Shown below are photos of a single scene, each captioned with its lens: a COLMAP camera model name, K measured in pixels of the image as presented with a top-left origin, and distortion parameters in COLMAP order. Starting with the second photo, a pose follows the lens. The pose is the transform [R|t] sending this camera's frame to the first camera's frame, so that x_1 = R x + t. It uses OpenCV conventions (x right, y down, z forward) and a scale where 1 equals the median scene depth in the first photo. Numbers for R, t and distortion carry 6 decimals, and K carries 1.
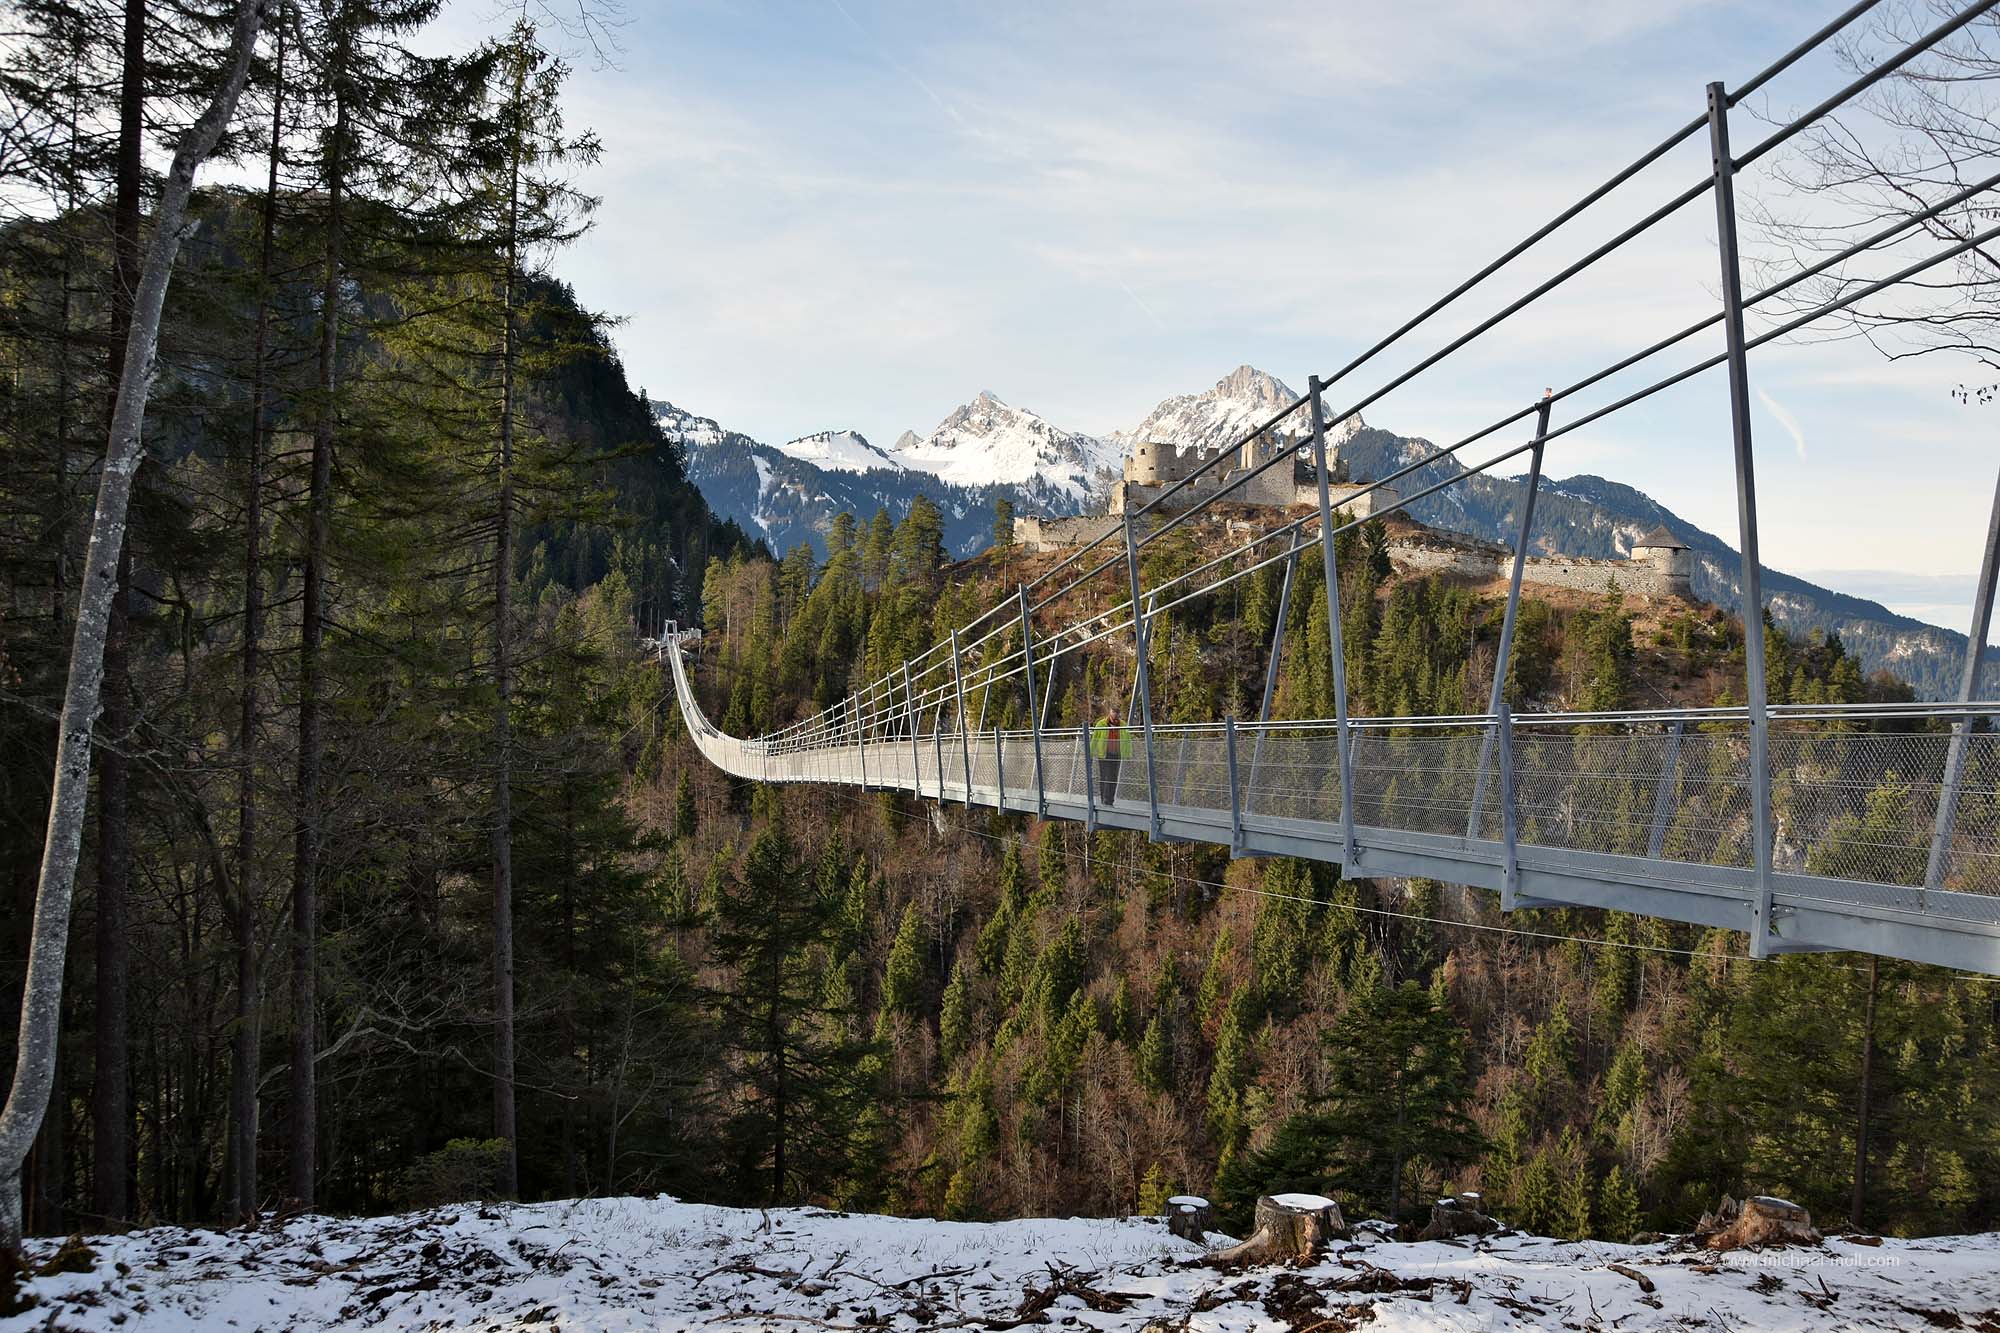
lens RADIAL K [[1572.2, 0, 1010.9], [0, 1572.2, 671.9], [0, 0, 1]] dist [-0.156769, 0.125881]
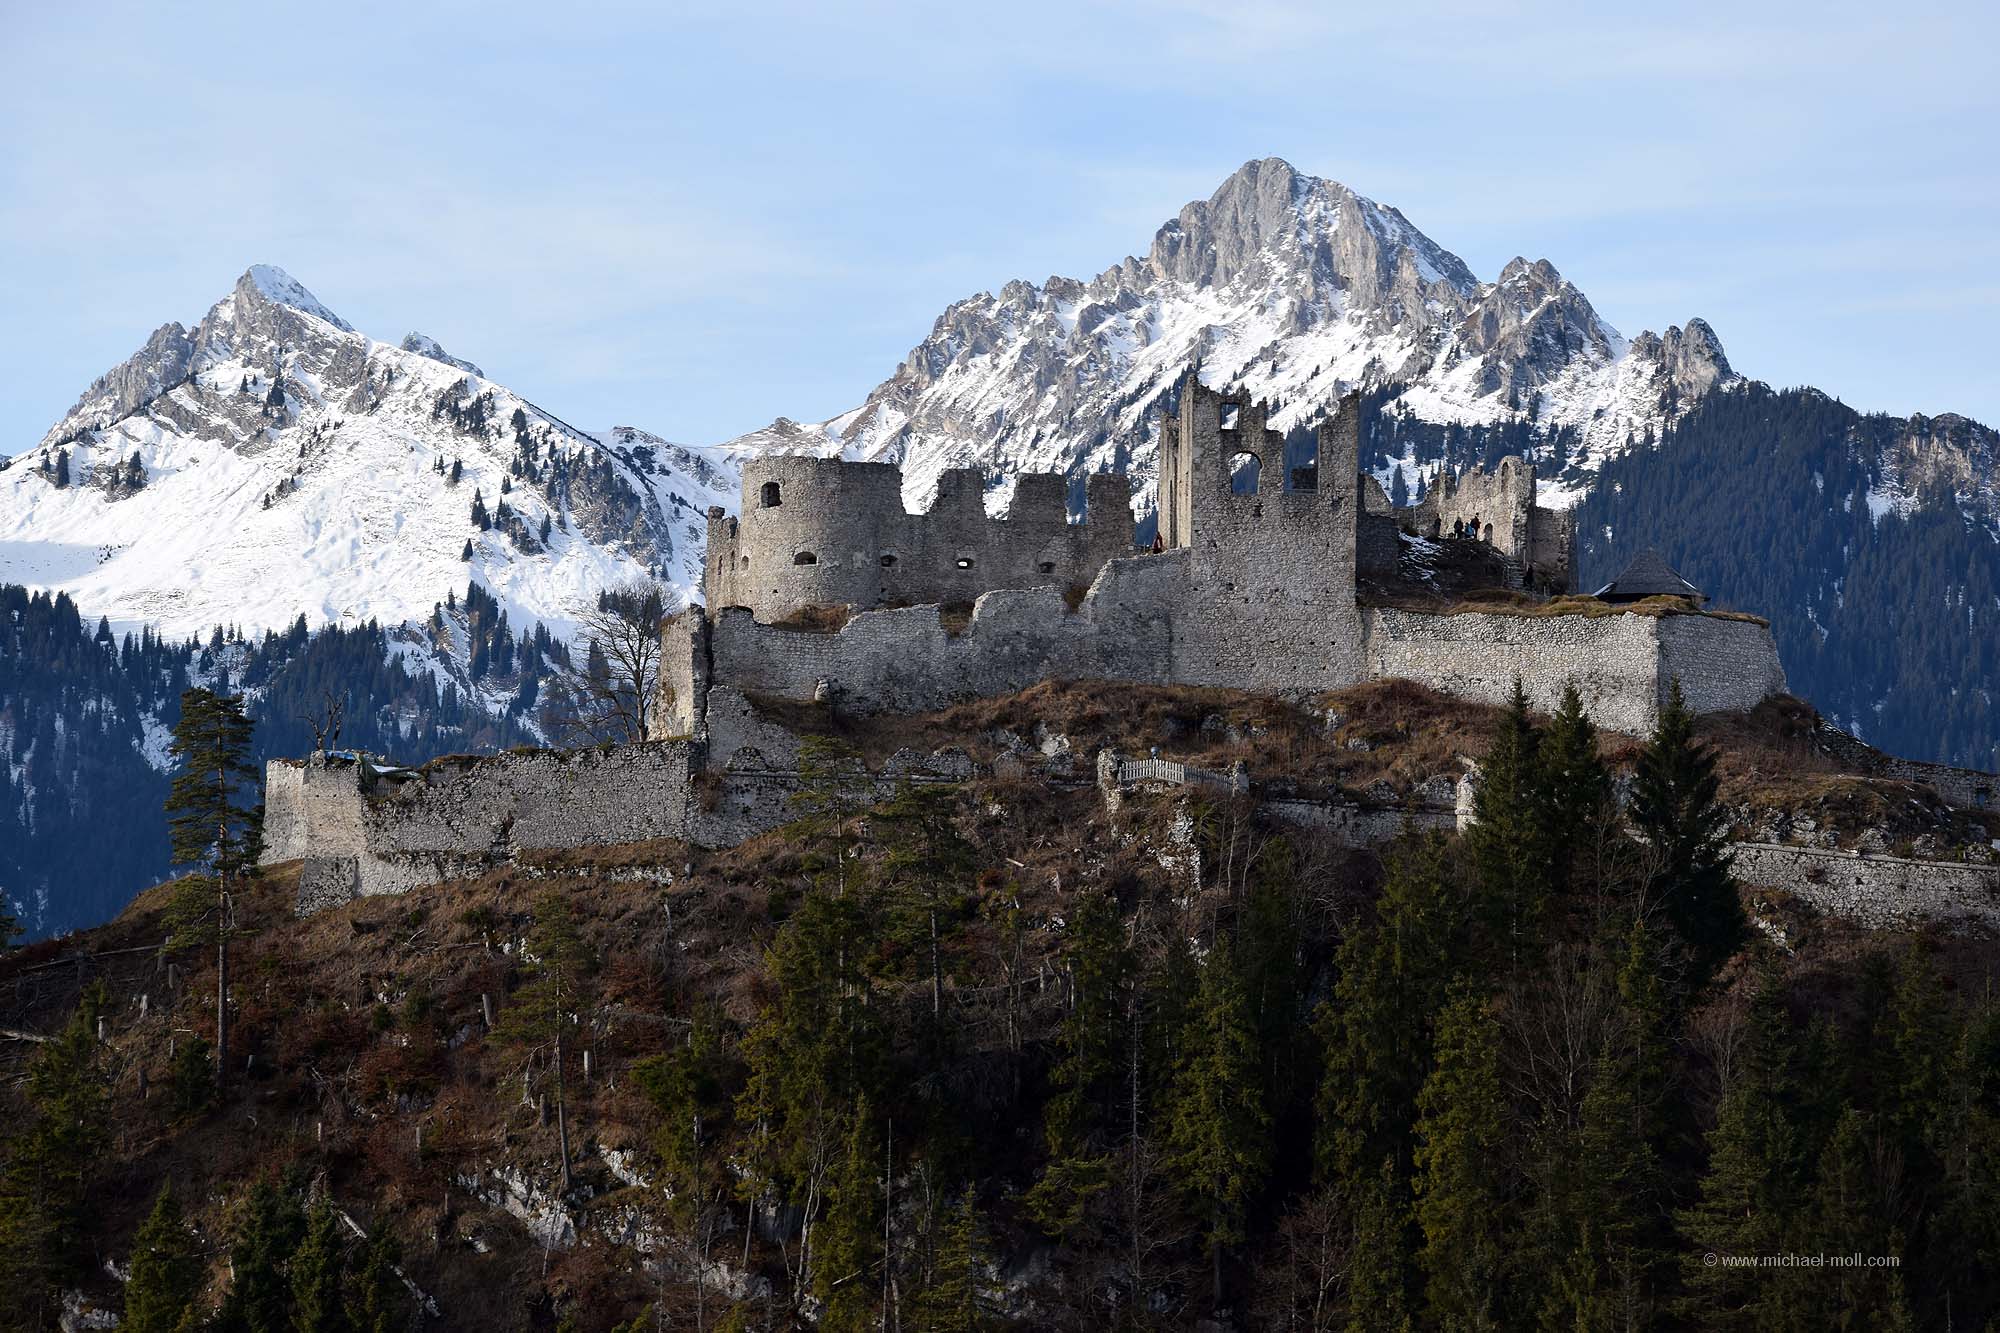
lens RADIAL K [[6057.5, 0, 1006.1], [0, 6057.5, 701.3], [0, 0, 1]] dist [0.857555, 1.304768]
pose [[0.994553, -0.019149, 0.102458, 0.023201], [0.029959, 0.994018, -0.105028, -0.001158], [-0.099834, 0.107526, 0.989177, 0.015341]]
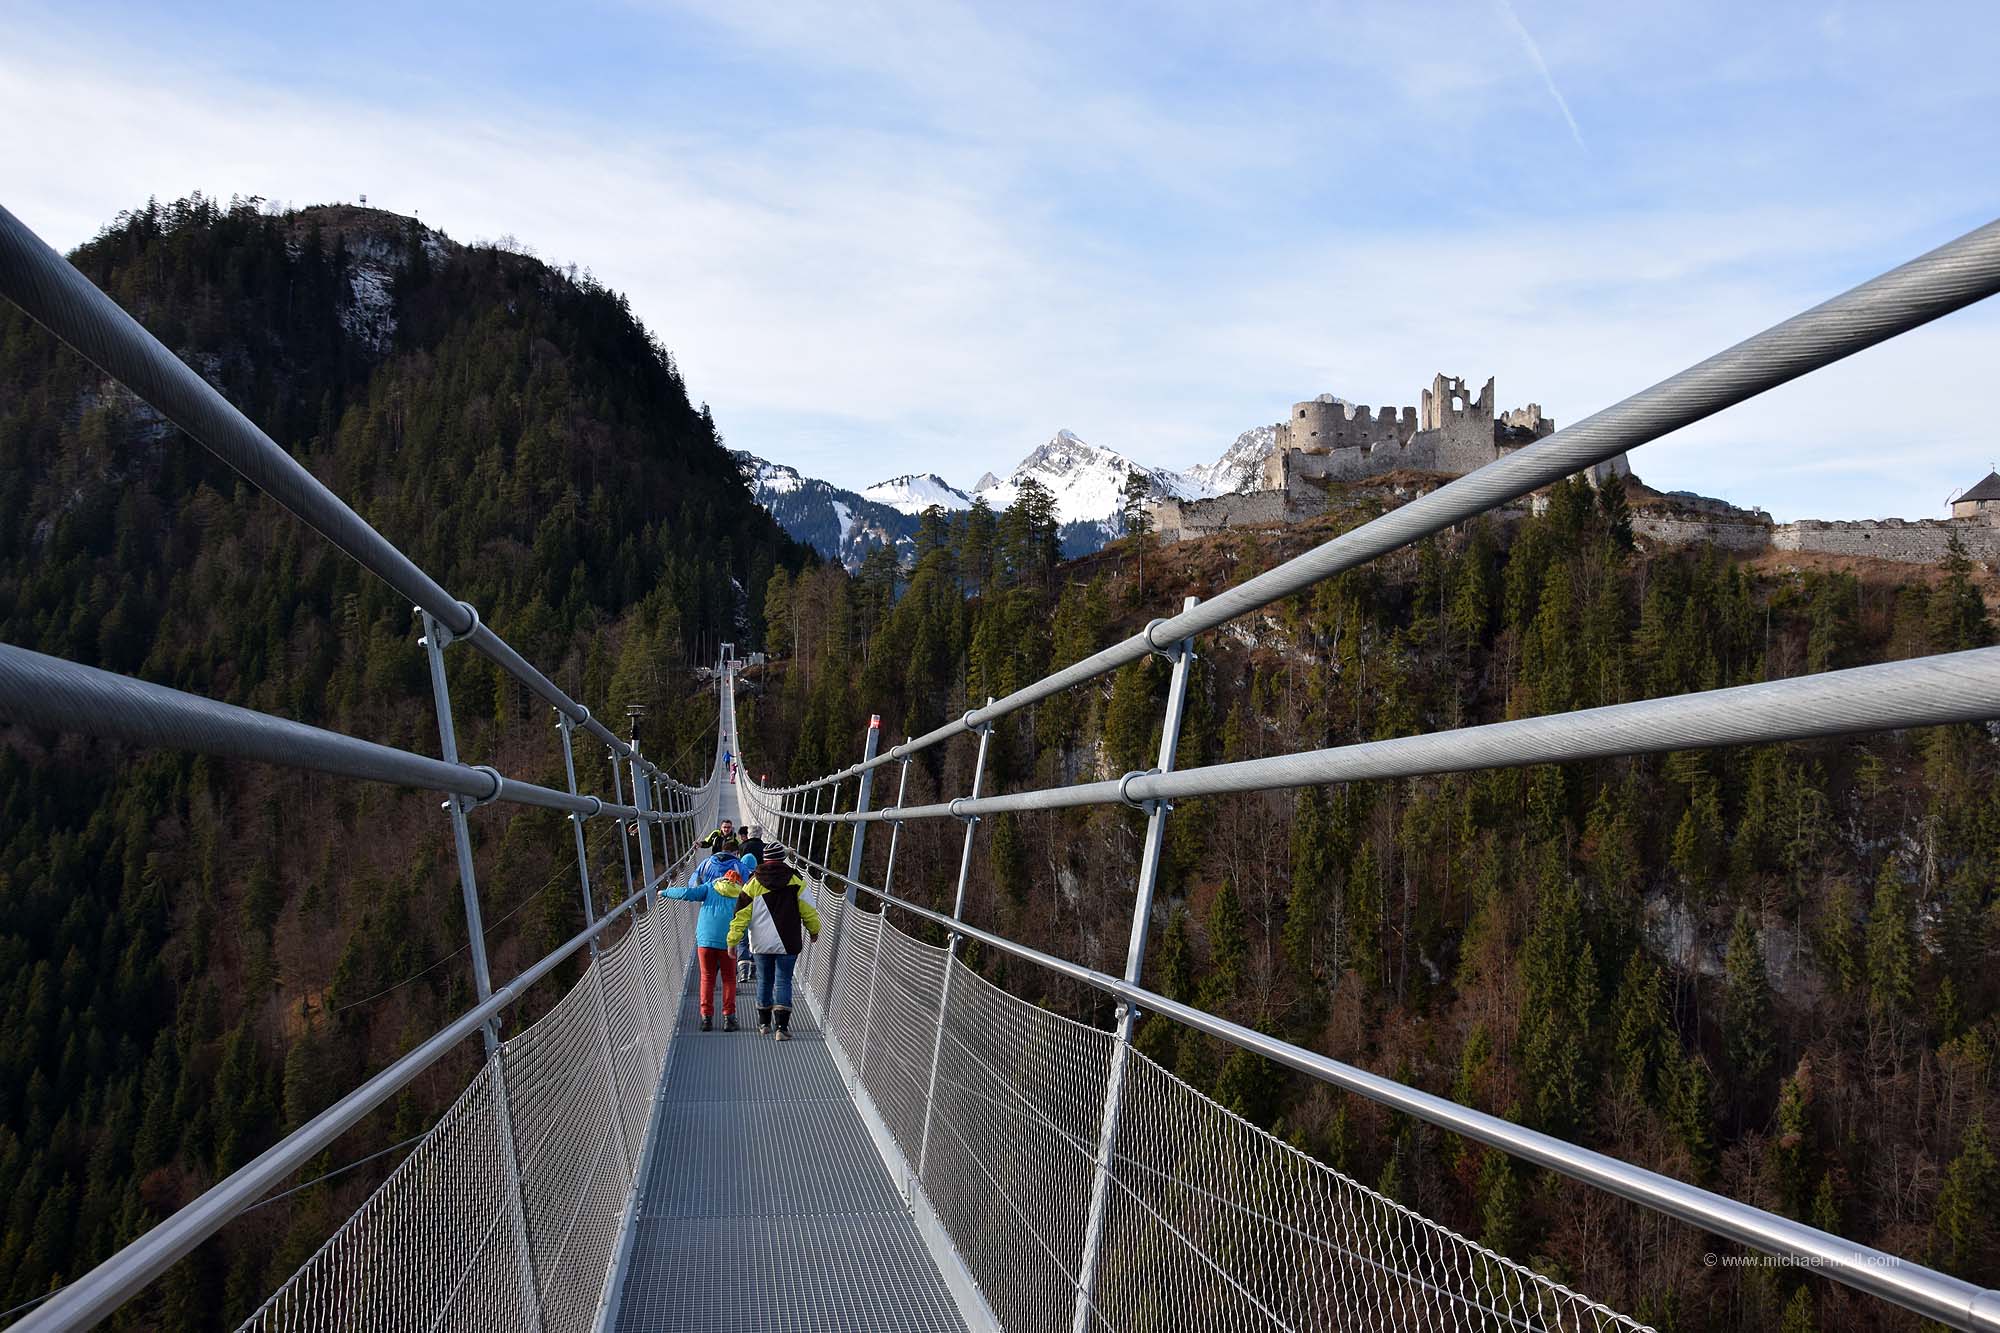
lens RADIAL K [[1572.2, 0, 1010.9], [0, 1572.2, 671.9], [0, 0, 1]] dist [-0.156769, 0.125881]
pose [[0.998048, -0.031460, -0.053952, -0.030318], [0.030057, 0.999194, -0.026621, 0.009847], [0.054746, 0.024948, 0.998189, 0.227260]]
